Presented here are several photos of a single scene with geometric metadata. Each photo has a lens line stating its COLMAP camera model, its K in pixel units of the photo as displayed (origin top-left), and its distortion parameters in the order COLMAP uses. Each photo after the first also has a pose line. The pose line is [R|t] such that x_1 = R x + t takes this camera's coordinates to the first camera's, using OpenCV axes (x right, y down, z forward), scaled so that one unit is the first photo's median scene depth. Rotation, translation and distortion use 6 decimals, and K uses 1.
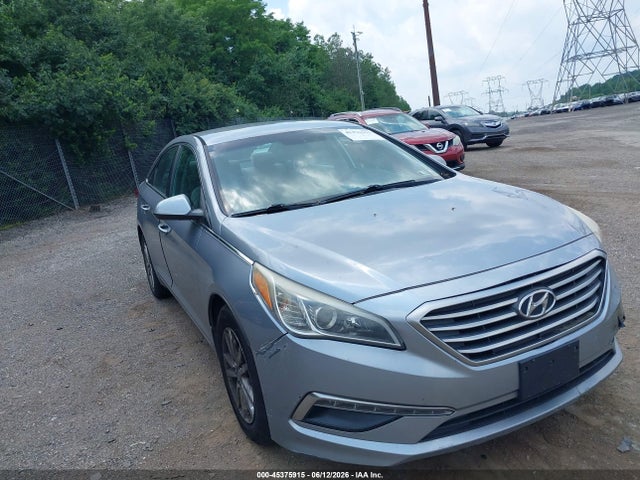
lens RADIAL K [[525.9, 0, 320.0], [0, 525.9, 240.0], [0, 0, 1]] dist [-0.047096, 0.051133]
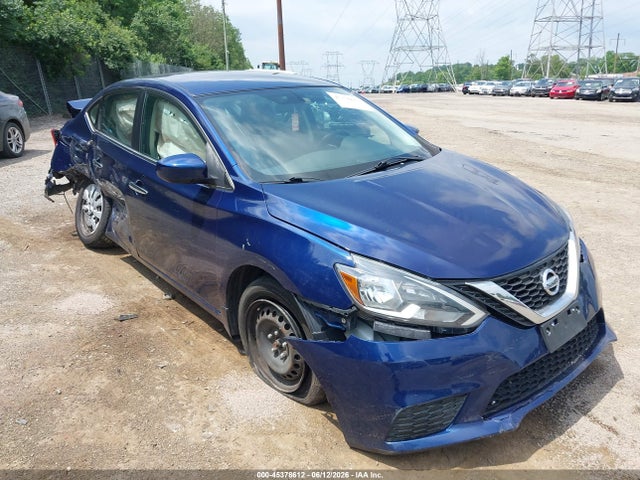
lens RADIAL K [[525.9, 0, 320.0], [0, 525.9, 240.0], [0, 0, 1]] dist [-0.047096, 0.051133]
pose [[0.947565, 0.042536, 0.316721, -0.047804], [-0.064303, 0.996209, 0.058590, 0.031097], [-0.313028, -0.075884, 0.946708, -0.113673]]
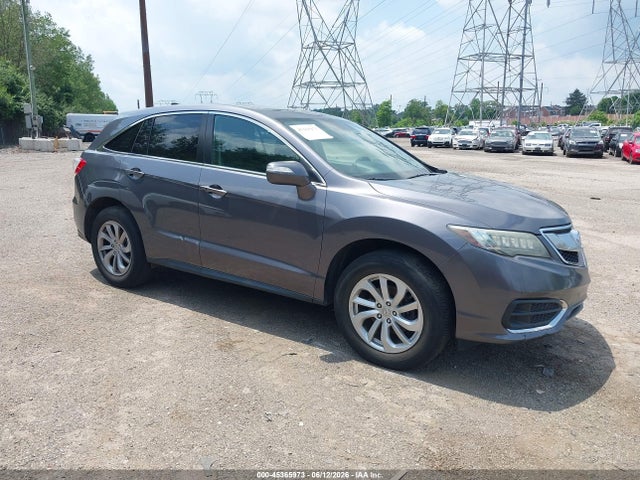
lens RADIAL K [[525.9, 0, 320.0], [0, 525.9, 240.0], [0, 0, 1]] dist [-0.047096, 0.051133]
pose [[0.850984, 0.037331, 0.523862, 0.029493], [-0.026844, 0.999258, -0.027603, -0.045649], [-0.524504, 0.009427, 0.851356, 0.193373]]
